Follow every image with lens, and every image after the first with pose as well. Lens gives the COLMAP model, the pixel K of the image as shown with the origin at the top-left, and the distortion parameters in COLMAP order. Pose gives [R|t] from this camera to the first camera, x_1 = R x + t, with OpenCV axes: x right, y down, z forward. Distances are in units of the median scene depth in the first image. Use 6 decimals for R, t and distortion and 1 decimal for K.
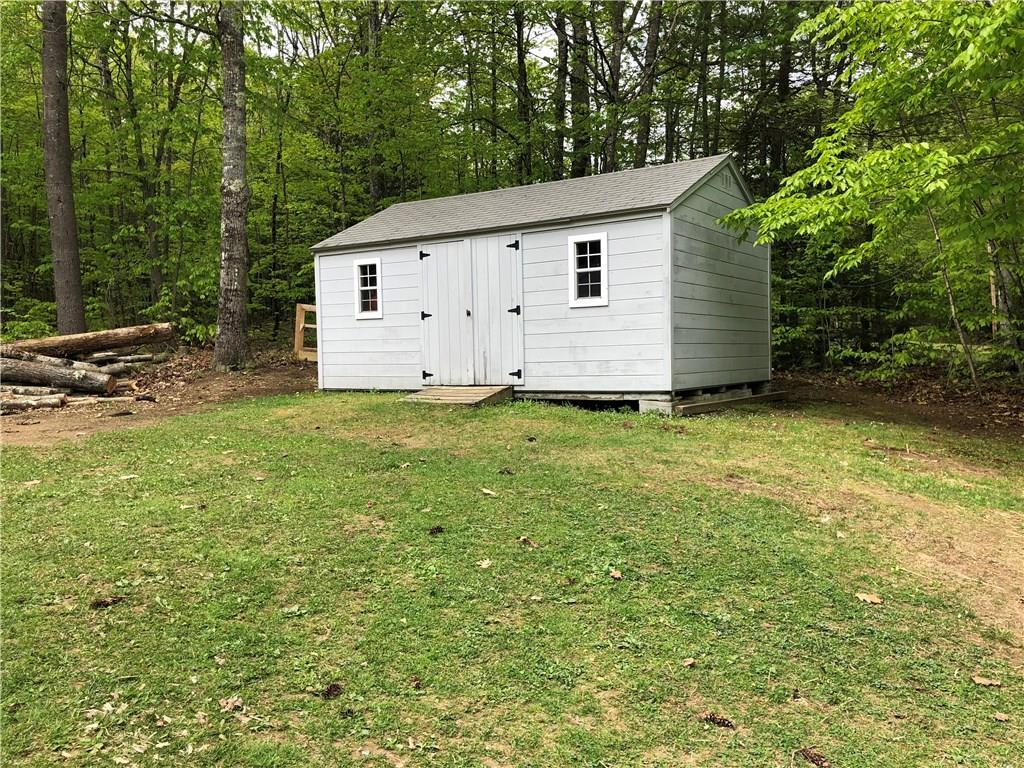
lens RADIAL K [[837.5, 0, 512.0], [0, 837.5, 384.0], [0, 0, 1]] dist [0.088426, -0.129080]
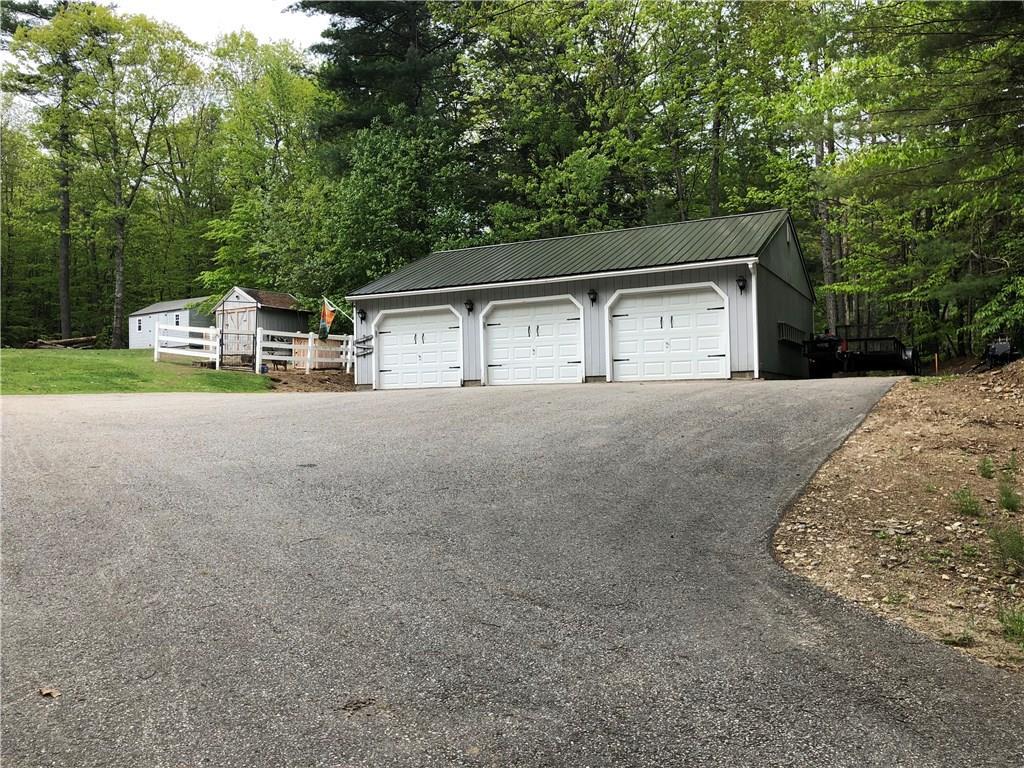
lens RADIAL K [[837.5, 0, 512.0], [0, 837.5, 384.0], [0, 0, 1]] dist [0.088426, -0.129080]
pose [[0.999981, -0.005913, 0.001890, 1.582399], [0.006018, 0.998100, -0.061315, 0.423476], [-0.001524, 0.061325, 0.998117, -3.012727]]
